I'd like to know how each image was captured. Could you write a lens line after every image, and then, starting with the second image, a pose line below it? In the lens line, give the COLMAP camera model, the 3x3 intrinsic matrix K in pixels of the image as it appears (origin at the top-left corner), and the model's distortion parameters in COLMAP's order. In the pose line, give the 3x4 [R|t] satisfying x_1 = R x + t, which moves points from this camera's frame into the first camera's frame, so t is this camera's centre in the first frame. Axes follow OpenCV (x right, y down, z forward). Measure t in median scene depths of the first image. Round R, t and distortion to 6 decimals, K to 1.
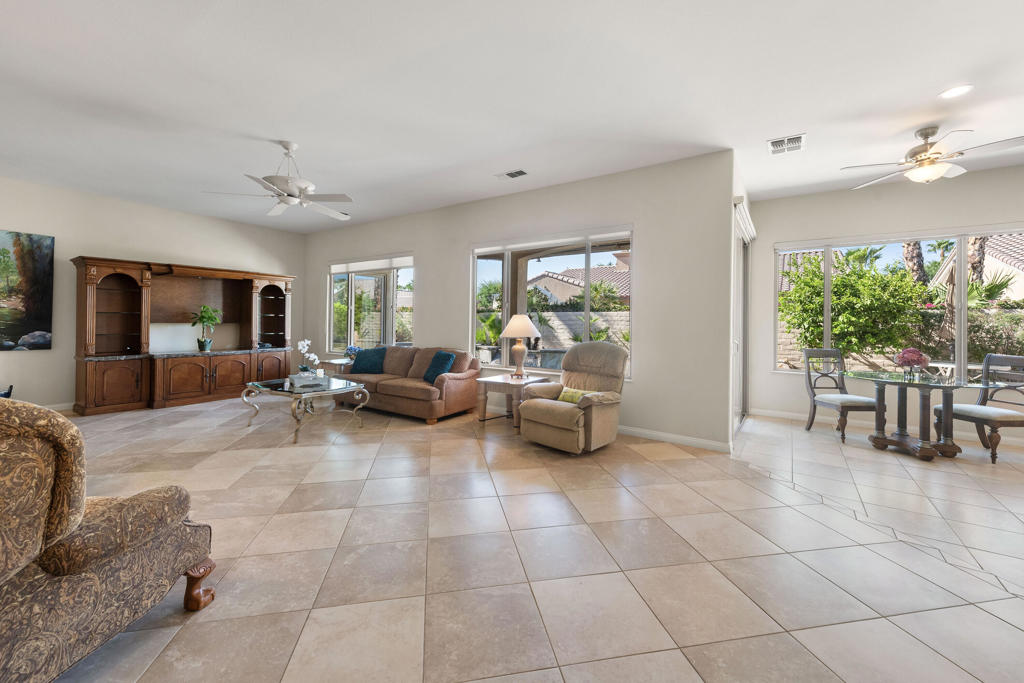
lens RADIAL K [[408.3, 0, 513.8], [0, 408.3, 320.4], [0, 0, 1]] dist [0.011180, -0.000430]
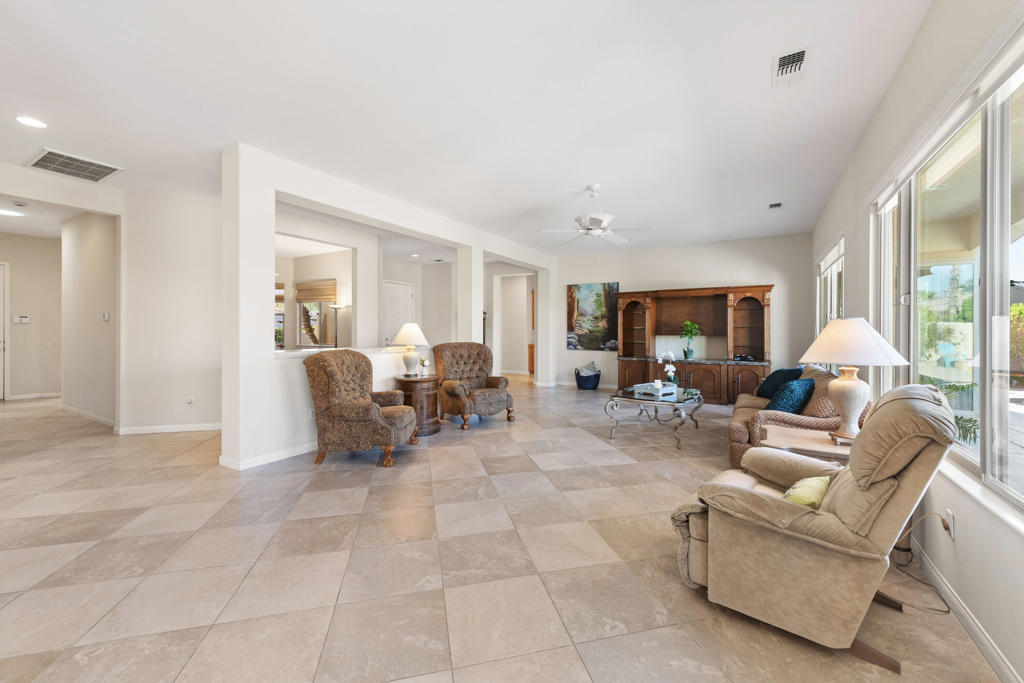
lens RADIAL K [[402.1, 0, 516.5], [0, 402.1, 336.4], [0, 0, 1]] dist [0.008144, -0.000250]
pose [[0.053016, 0.004100, -0.998585, 0.442167], [-0.000607, 0.999992, 0.004074, 0.005155], [0.998593, 0.000391, 0.053018, 0.508708]]
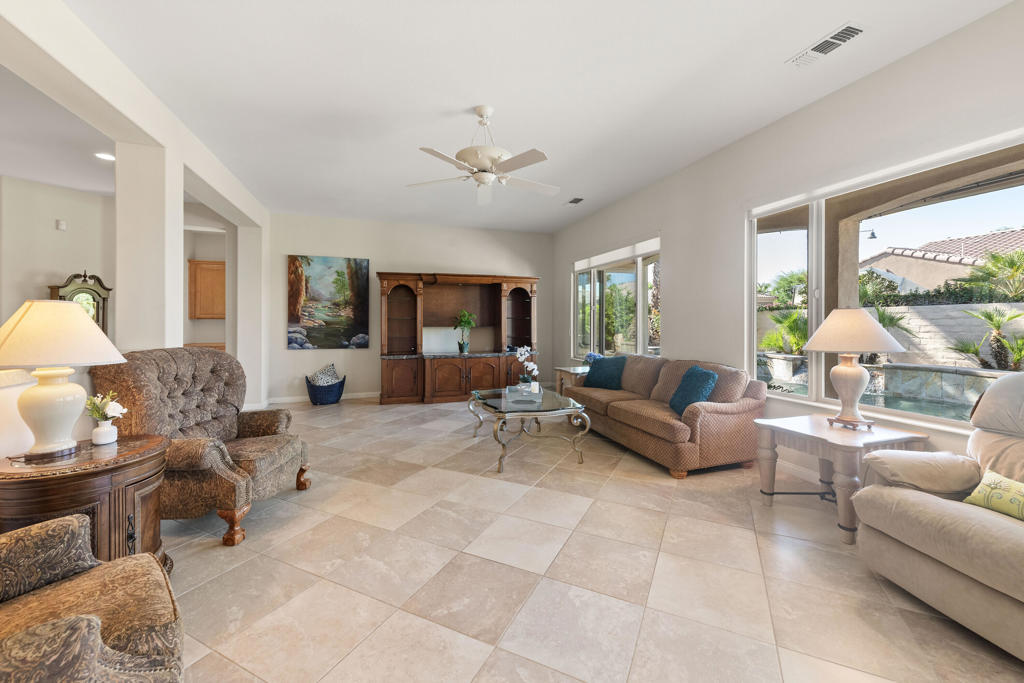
lens RADIAL K [[408.3, 0, 513.8], [0, 408.3, 320.4], [0, 0, 1]] dist [0.011180, -0.000430]
pose [[0.792921, -0.014284, -0.609157, -0.003577], [0.011837, 0.999898, -0.008038, 0.000282], [0.609210, -0.000838, 0.793009, 0.276455]]
